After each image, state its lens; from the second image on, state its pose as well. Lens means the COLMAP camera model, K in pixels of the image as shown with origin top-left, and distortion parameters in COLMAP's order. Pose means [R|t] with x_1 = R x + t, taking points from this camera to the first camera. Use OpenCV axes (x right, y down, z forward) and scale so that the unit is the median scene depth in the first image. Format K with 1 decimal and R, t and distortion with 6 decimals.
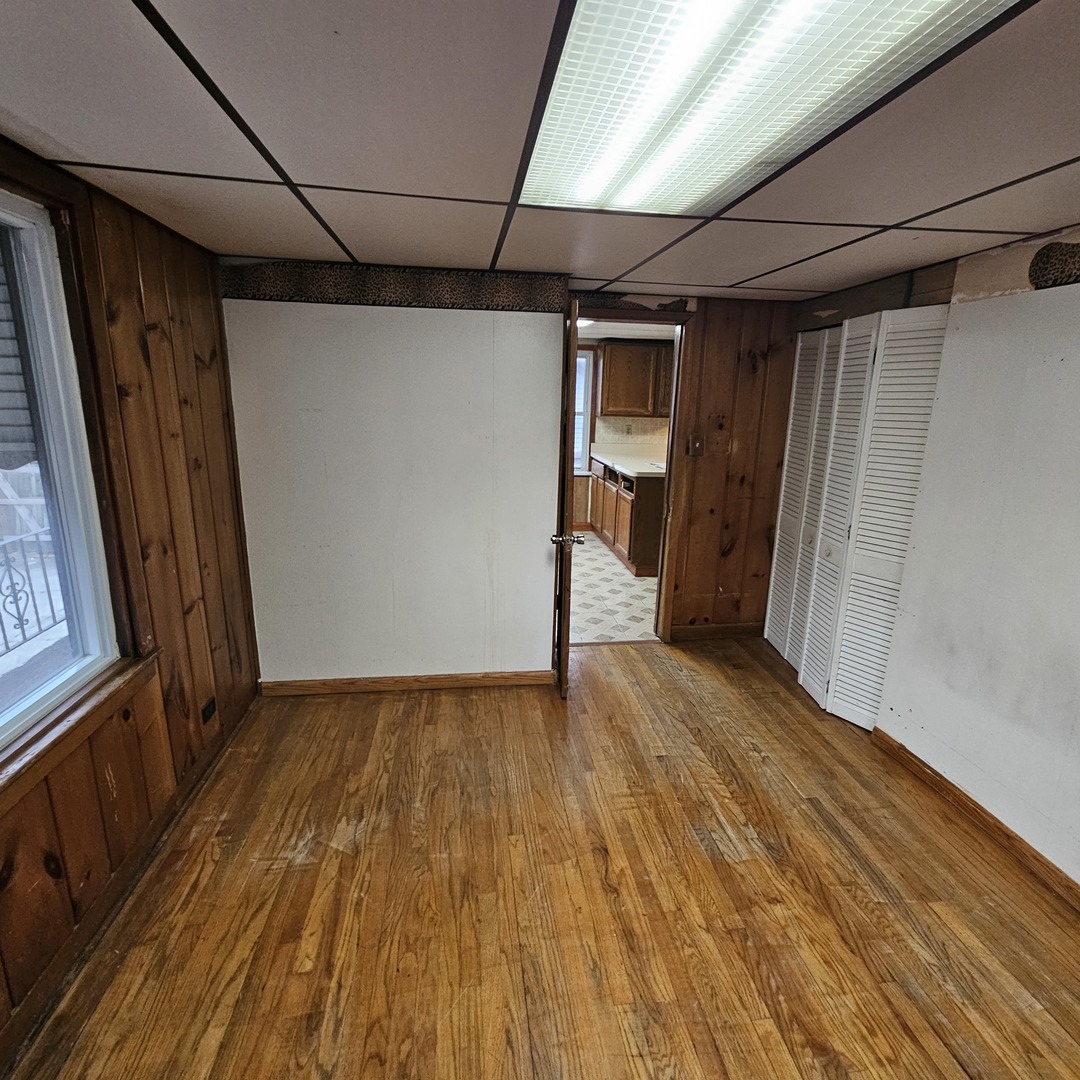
lens RADIAL K [[594.1, 0, 544.3], [0, 594.1, 539.3], [0, 0, 1]] dist [0.000995, -0.000301]
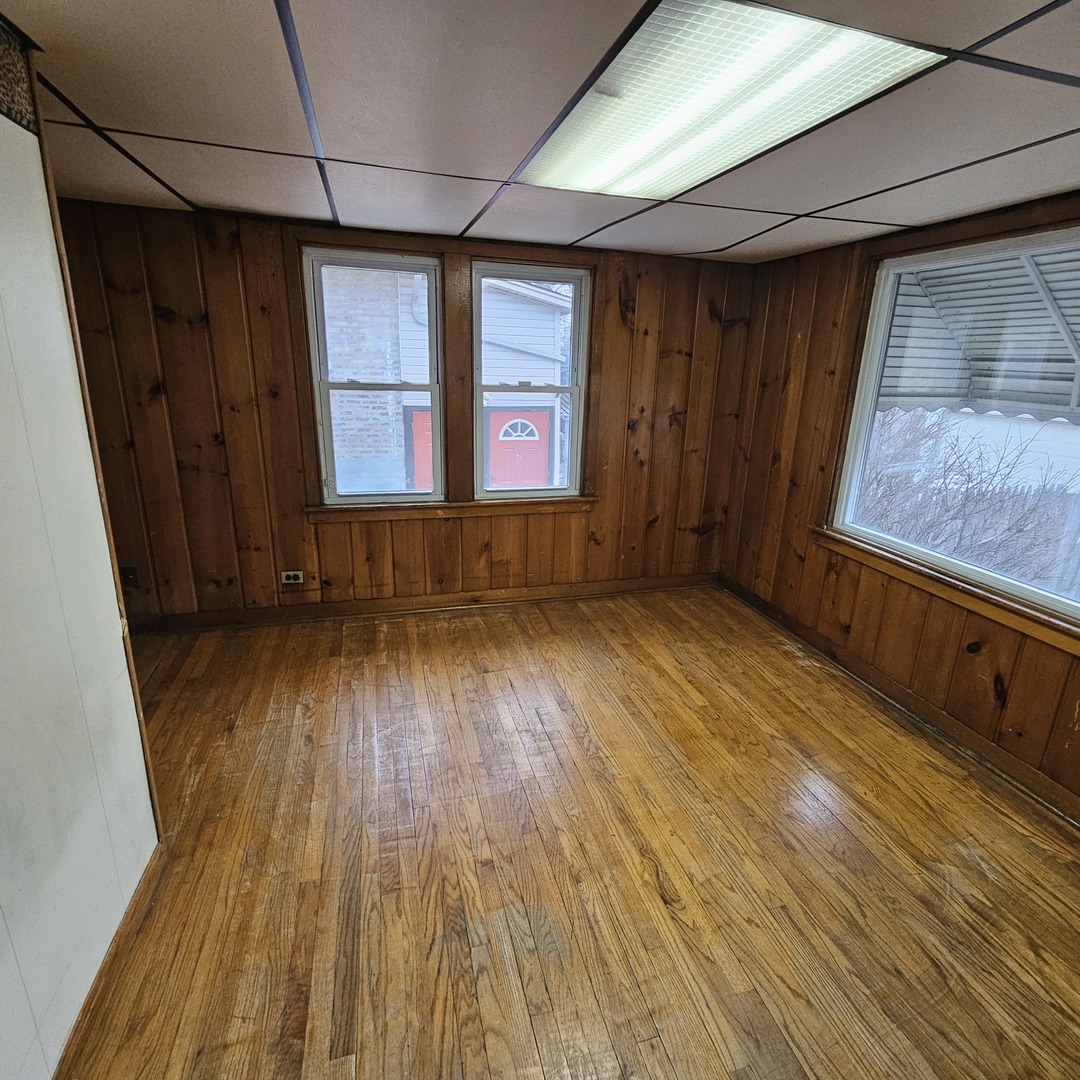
lens RADIAL K [[594.1, 0, 545.7], [0, 594.1, 534.6], [0, 0, 1]] dist [0.000995, -0.000301]
pose [[-0.989707, -0.017226, -0.142068, 0.415691], [-0.086753, 0.861743, 0.499872, -0.340301], [0.113815, 0.507052, -0.854368, 1.498855]]
